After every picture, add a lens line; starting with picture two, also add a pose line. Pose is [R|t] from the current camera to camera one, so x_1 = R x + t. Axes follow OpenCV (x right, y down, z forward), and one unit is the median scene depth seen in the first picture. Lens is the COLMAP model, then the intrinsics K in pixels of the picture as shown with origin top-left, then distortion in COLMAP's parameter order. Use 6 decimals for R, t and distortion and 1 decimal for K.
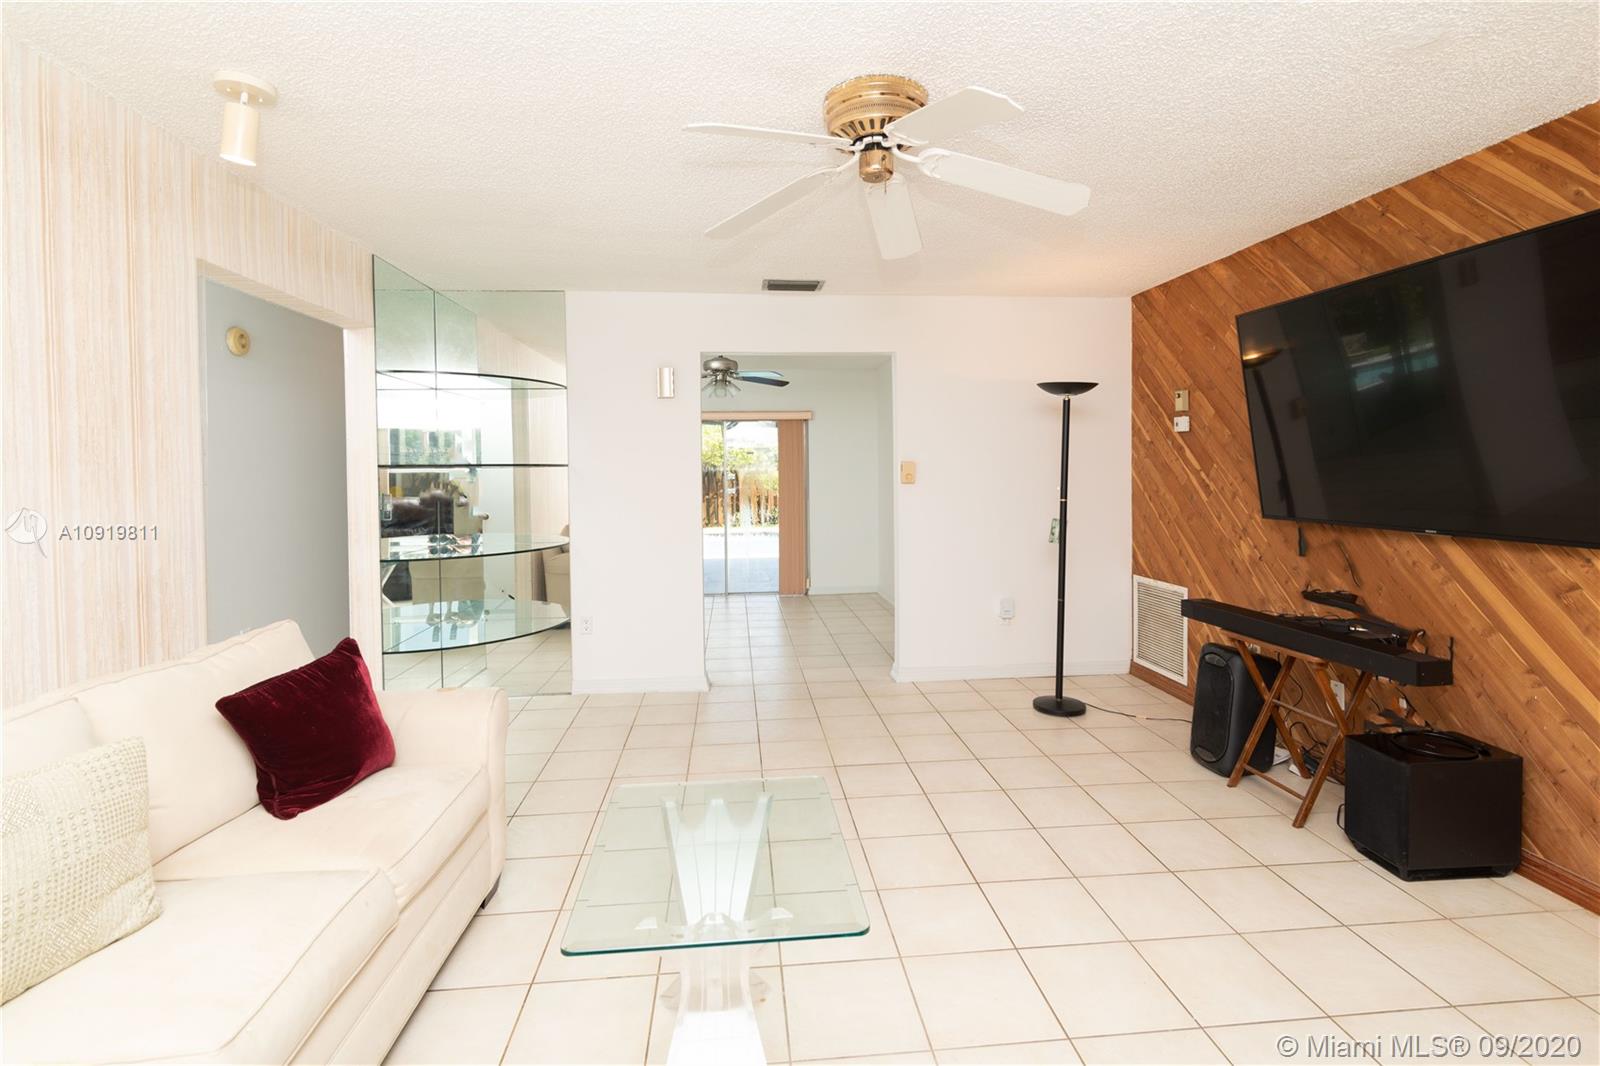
lens RADIAL K [[752.8, 0, 792.1], [0, 752.8, 500.6], [0, 0, 1]] dist [0.001748, -0.002186]
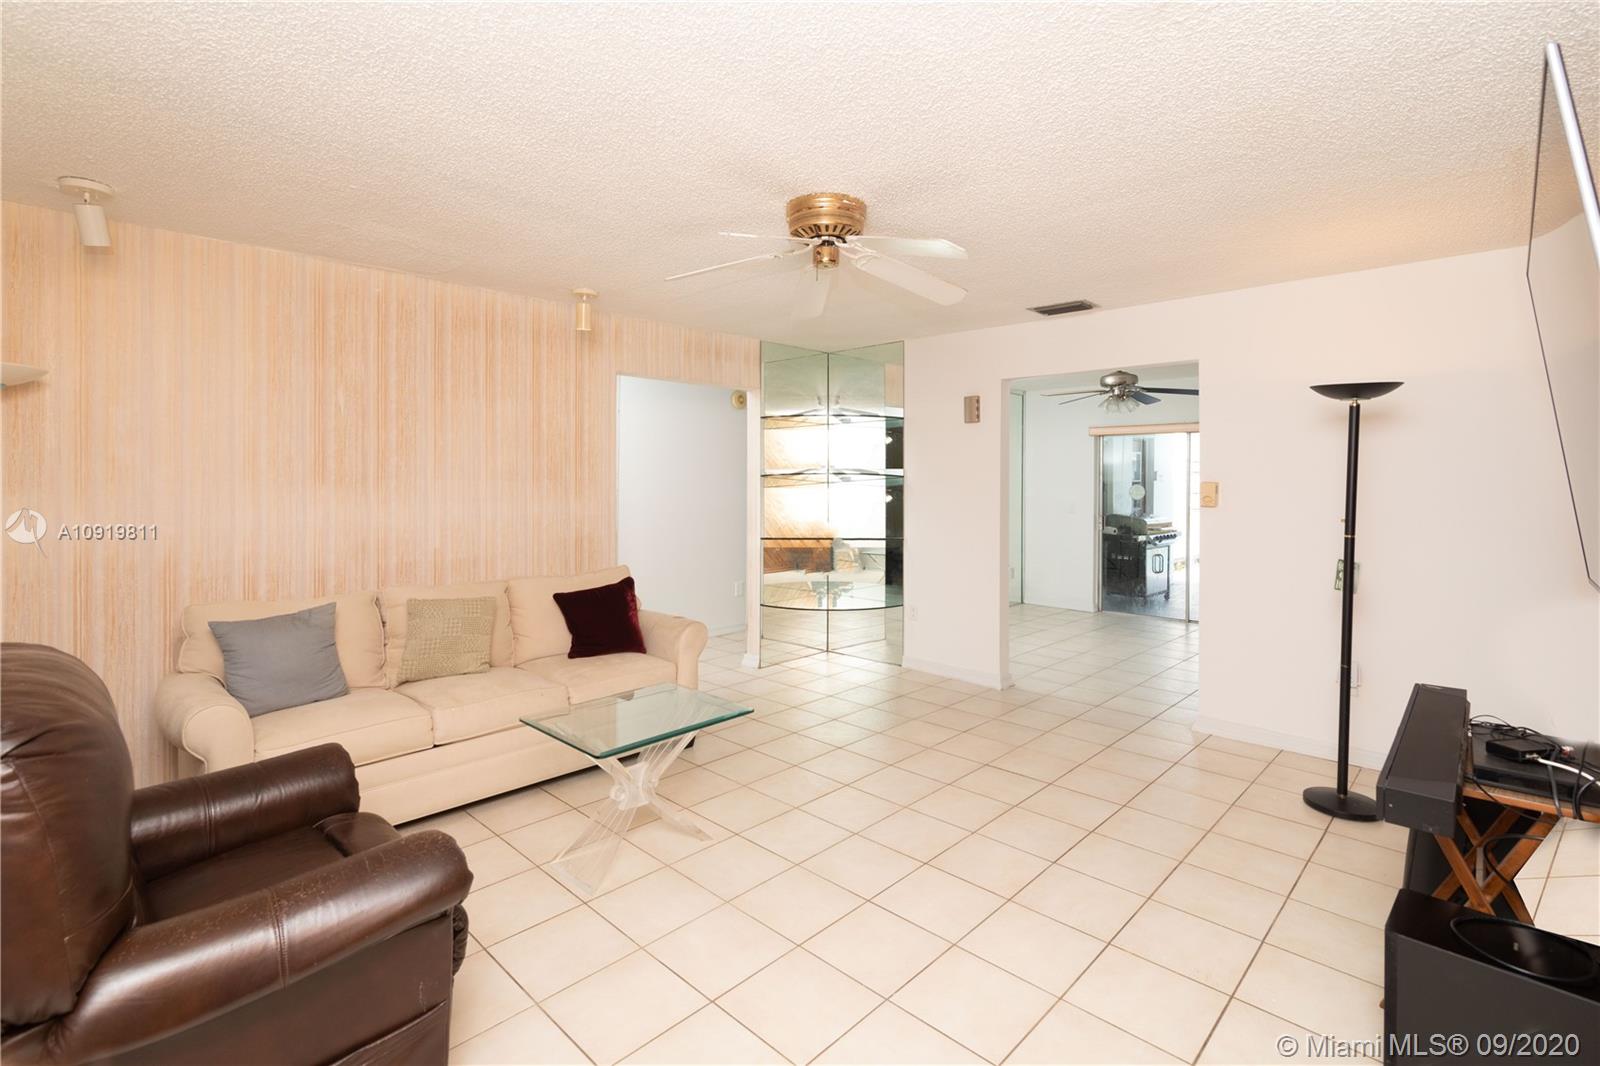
lens RADIAL K [[752.8, 0, 801.7], [0, 752.8, 511.5], [0, 0, 1]] dist [0.001748, -0.002186]
pose [[0.644175, 0.045672, -0.763514, 0.637115], [-0.044035, 0.998775, 0.022592, -0.020366], [0.763610, 0.019068, 0.645396, 0.086244]]
